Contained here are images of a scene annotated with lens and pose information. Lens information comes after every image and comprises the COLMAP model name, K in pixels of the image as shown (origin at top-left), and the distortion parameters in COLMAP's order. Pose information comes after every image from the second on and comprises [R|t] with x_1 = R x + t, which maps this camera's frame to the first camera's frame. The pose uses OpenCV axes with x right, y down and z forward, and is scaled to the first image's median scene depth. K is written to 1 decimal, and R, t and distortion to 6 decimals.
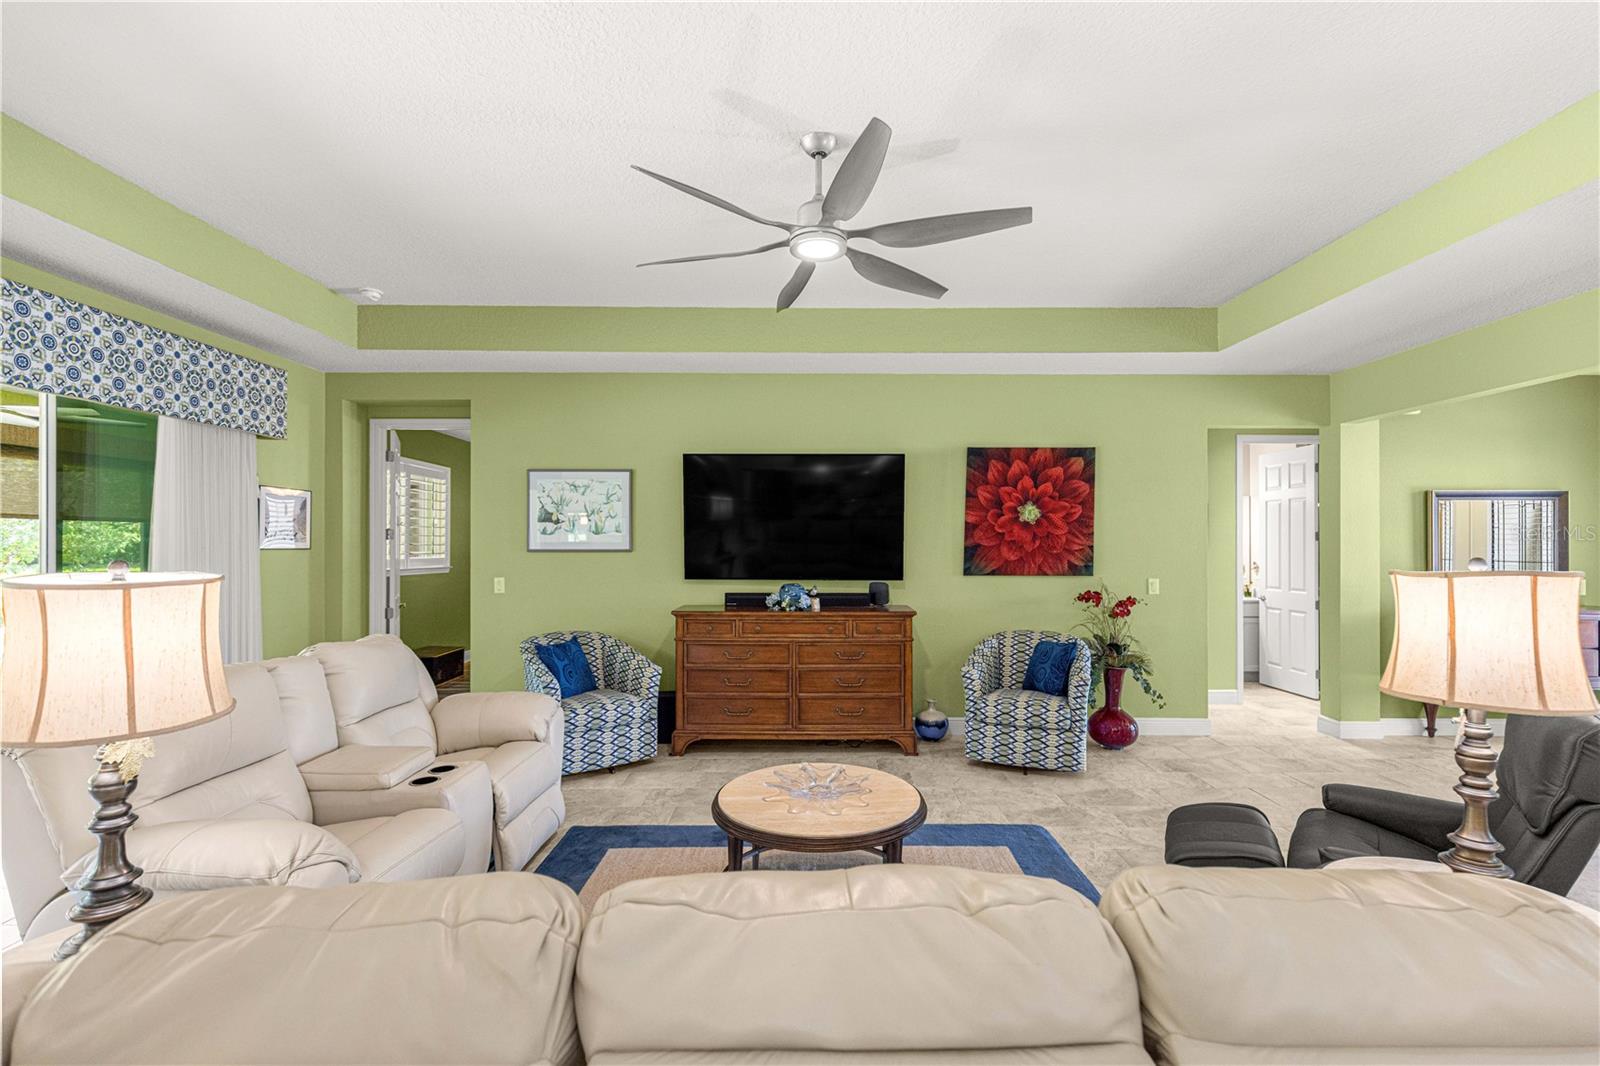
lens RADIAL K [[721.3, 0, 803.6], [0, 721.3, 543.4], [0, 0, 1]] dist [0.005546, 0.000090]
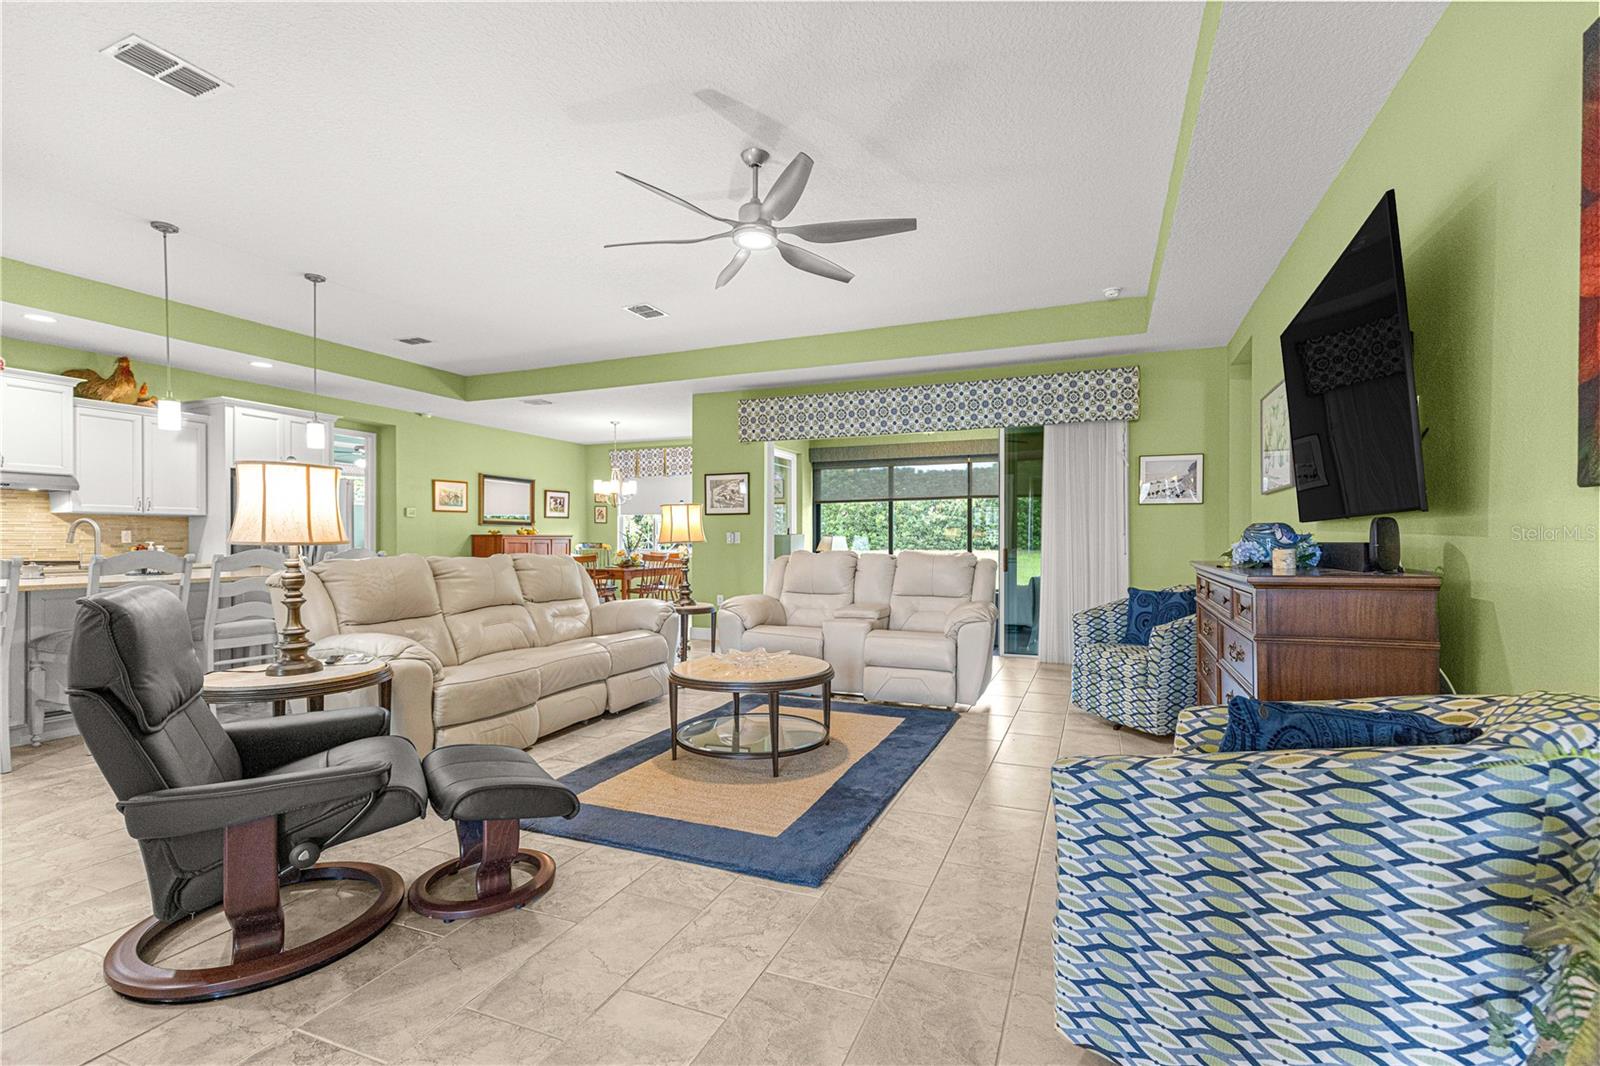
lens RADIAL K [[721.3, 0, 803.6], [0, 721.3, 543.4], [0, 0, 1]] dist [0.005546, 0.000090]
pose [[-0.396152, 0.001671, -0.918183, 0.619074], [-0.000464, 0.999998, 0.002020, 0.068503], [0.918185, 0.001227, -0.396150, 0.842613]]
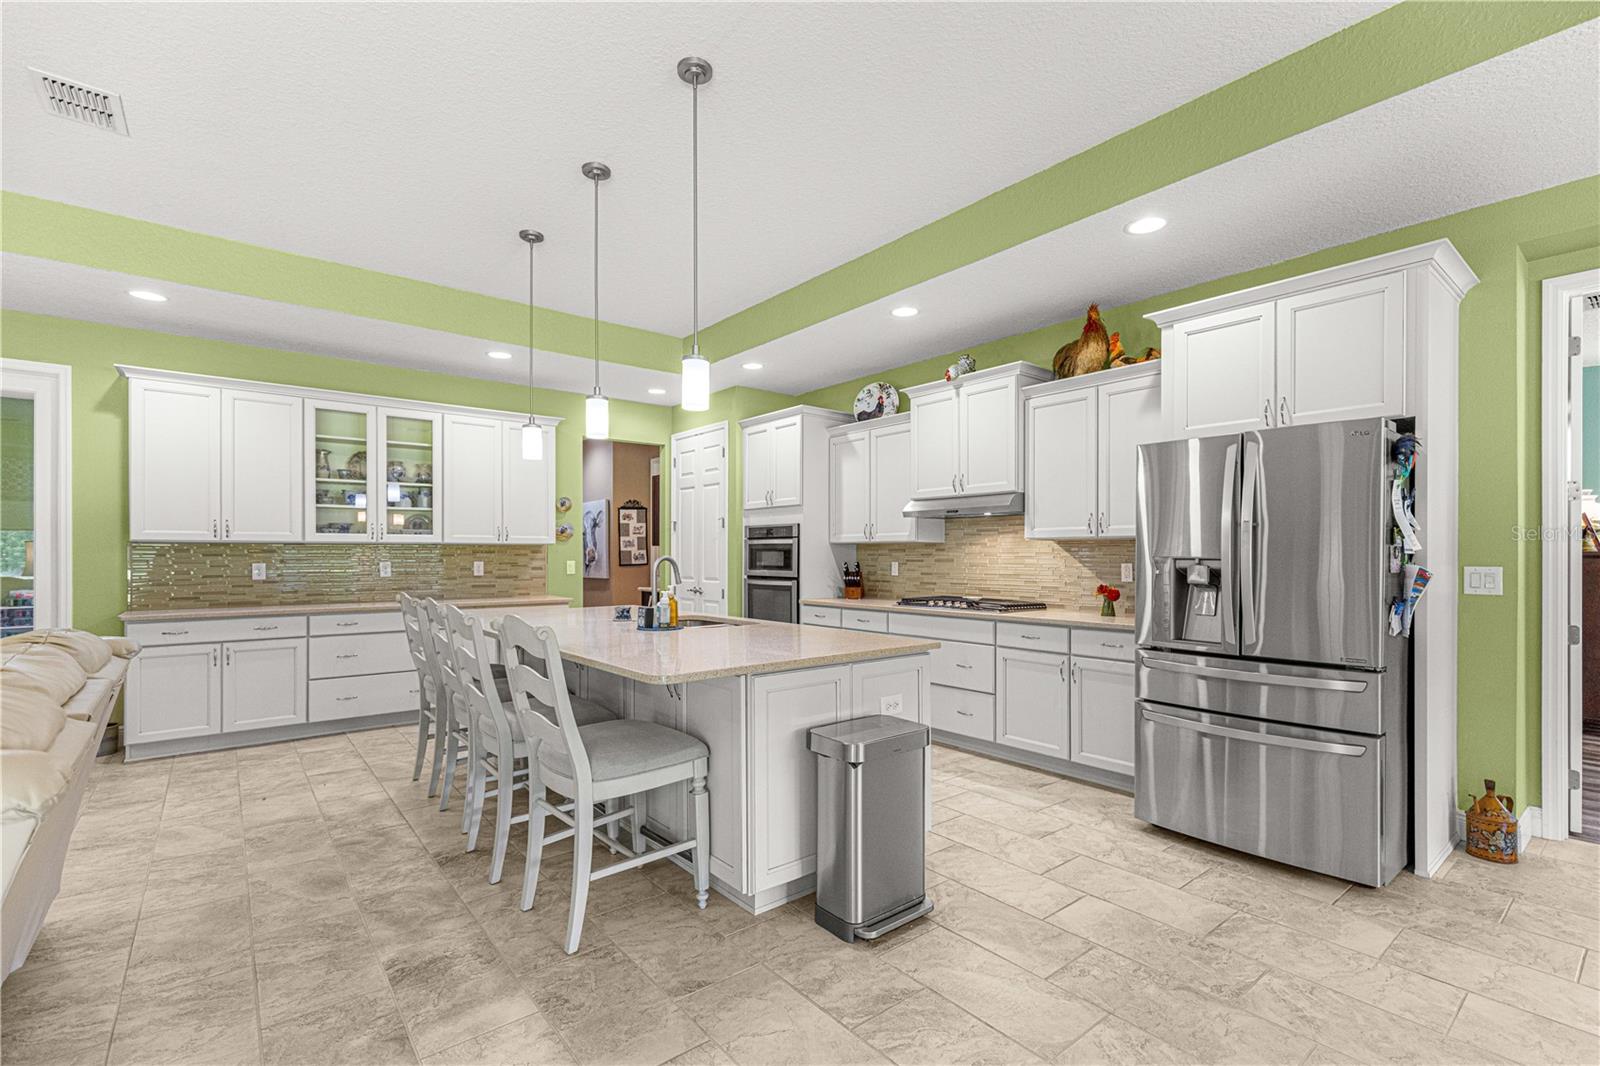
lens RADIAL K [[716.1, 0, 805.8], [0, 716.1, 548.3], [0, 0, 1]] dist [0.004175, 0.000444]
pose [[-0.619994, 0.003988, 0.784597, -0.447159], [-0.001297, 0.999981, -0.006108, 0.039096], [-0.784606, -0.004805, -0.619976, 0.090427]]
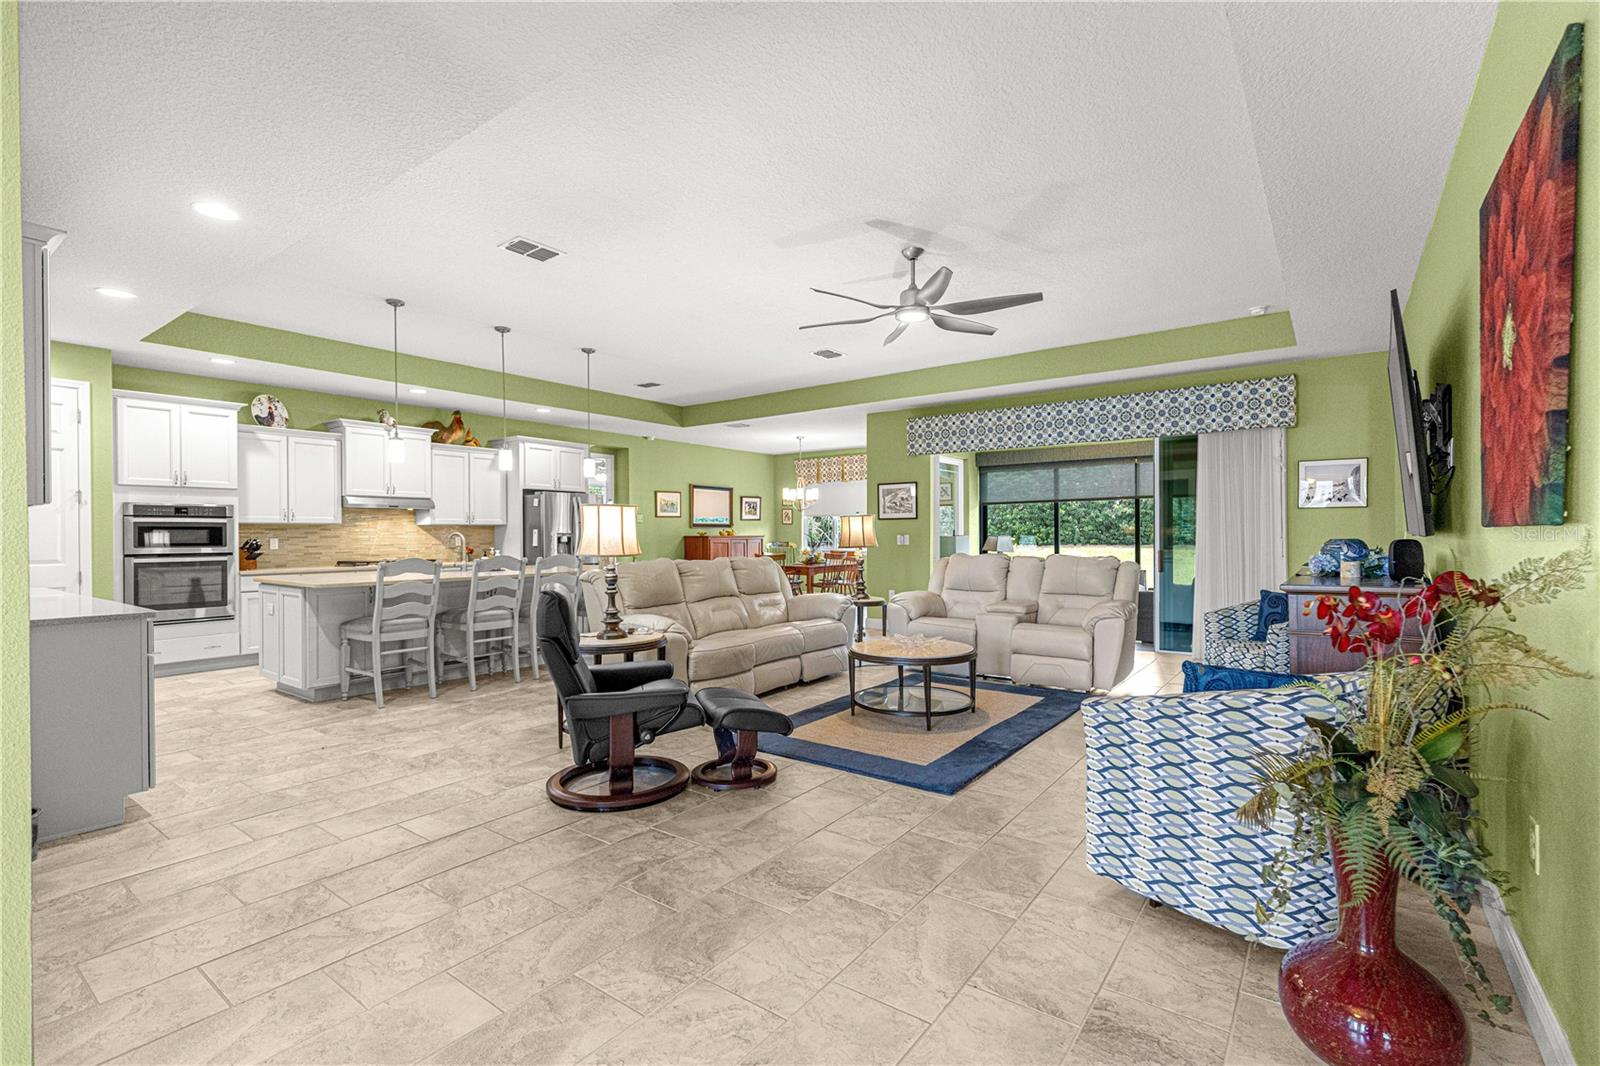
lens RADIAL K [[720.3, 0, 803.6], [0, 720.3, 528.4], [0, 0, 1]] dist [-0.000671, -0.000149]
pose [[-0.605745, -0.006083, -0.795636, 0.786610], [0.002978, 0.999946, -0.009912, 0.049869], [0.795653, -0.008373, -0.605694, 0.952297]]
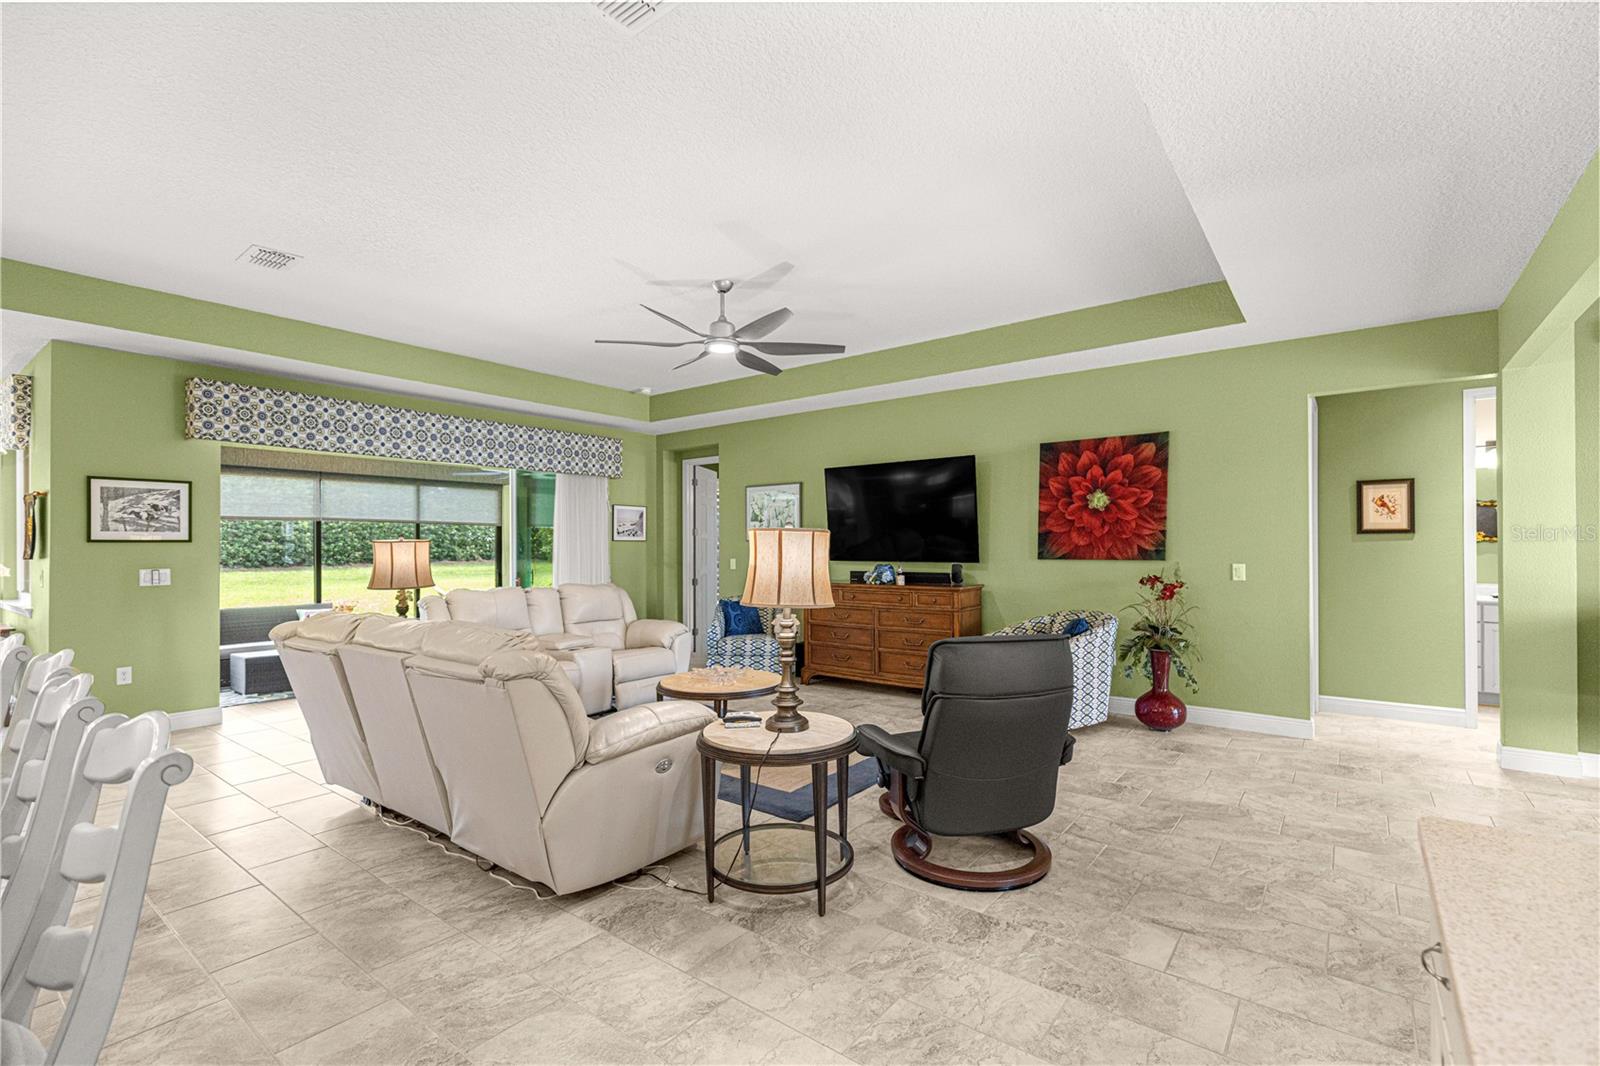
lens RADIAL K [[716.1, 0, 805.8], [0, 716.1, 548.3], [0, 0, 1]] dist [0.004175, 0.000444]
pose [[0.786523, -0.004294, -0.617545, 0.627823], [0.004940, 0.999988, -0.000661, 0.026698], [0.617541, -0.002531, 0.786535, -0.086885]]
